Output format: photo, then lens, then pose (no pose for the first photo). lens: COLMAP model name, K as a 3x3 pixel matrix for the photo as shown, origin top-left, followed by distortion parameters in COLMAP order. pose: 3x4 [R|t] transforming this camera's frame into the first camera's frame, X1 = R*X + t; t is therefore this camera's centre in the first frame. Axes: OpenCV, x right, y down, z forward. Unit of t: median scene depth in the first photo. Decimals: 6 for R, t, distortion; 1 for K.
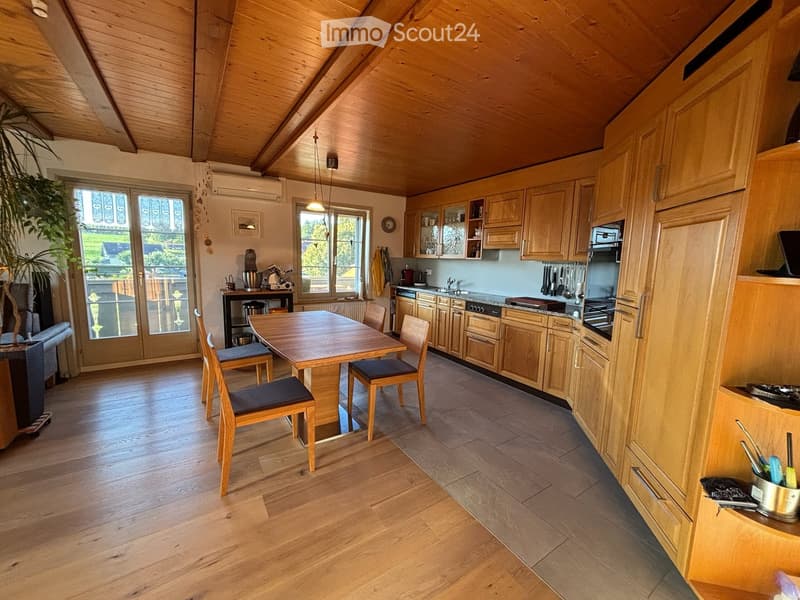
lens RADIAL K [[321.0, 0, 398.6], [0, 321.0, 299.2], [0, 0, 1]] dist [0.000075, -0.000040]
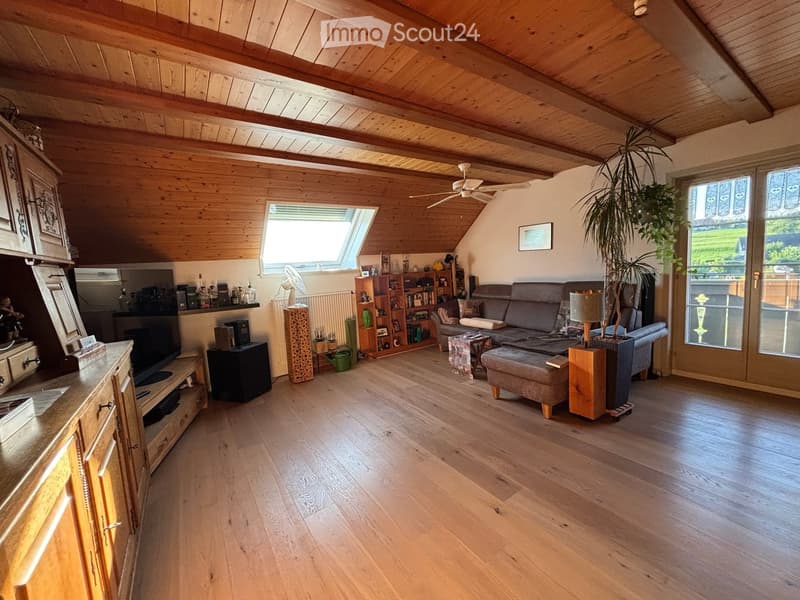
lens RADIAL K [[321.0, 0, 397.7], [0, 321.0, 300.2], [0, 0, 1]] dist [0.000075, -0.000040]
pose [[0.020268, 0.077729, -0.996768, -0.039353], [-0.067704, 0.994791, 0.076198, -0.019367], [0.997500, 0.065941, 0.025425, 0.125125]]
